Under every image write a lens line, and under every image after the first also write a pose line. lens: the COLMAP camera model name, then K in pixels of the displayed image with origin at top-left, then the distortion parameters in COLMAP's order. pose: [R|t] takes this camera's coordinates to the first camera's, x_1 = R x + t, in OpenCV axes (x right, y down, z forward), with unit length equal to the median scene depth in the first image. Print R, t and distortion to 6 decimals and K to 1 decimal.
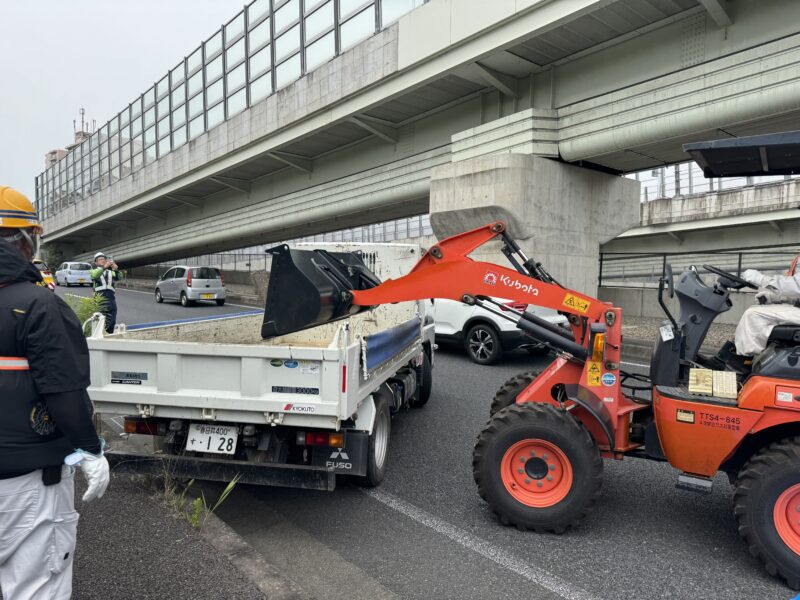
lens RADIAL K [[563.0, 0, 400.0], [0, 563.0, 300.0], [0, 0, 1]] dist [-0.002574, -0.004746]
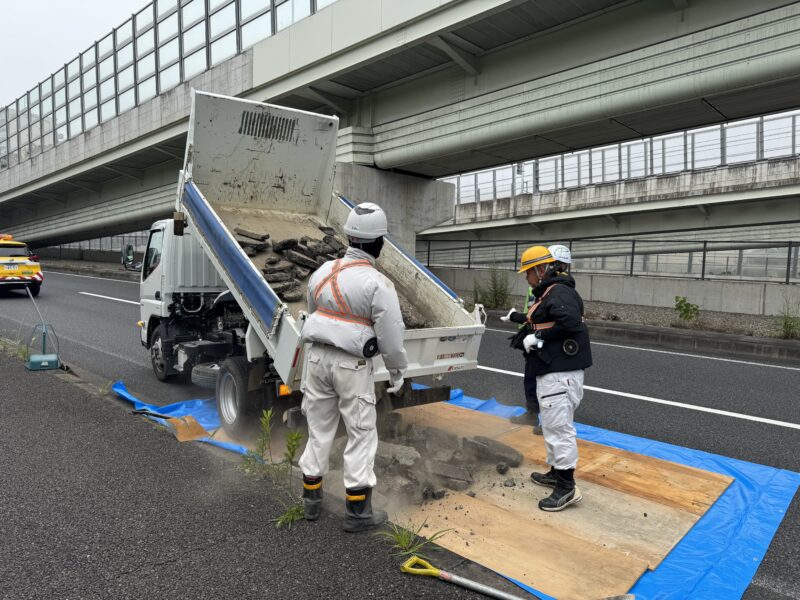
lens RADIAL K [[551.6, 0, 399.2], [0, 551.6, 275.6], [0, 0, 1]] dist [0.089595, -0.108088]
pose [[0.993371, 0.005072, 0.114844, 0.093806], [-0.003241, 0.999865, -0.016133, 0.008821], [-0.114910, 0.015653, 0.993253, -0.124088]]
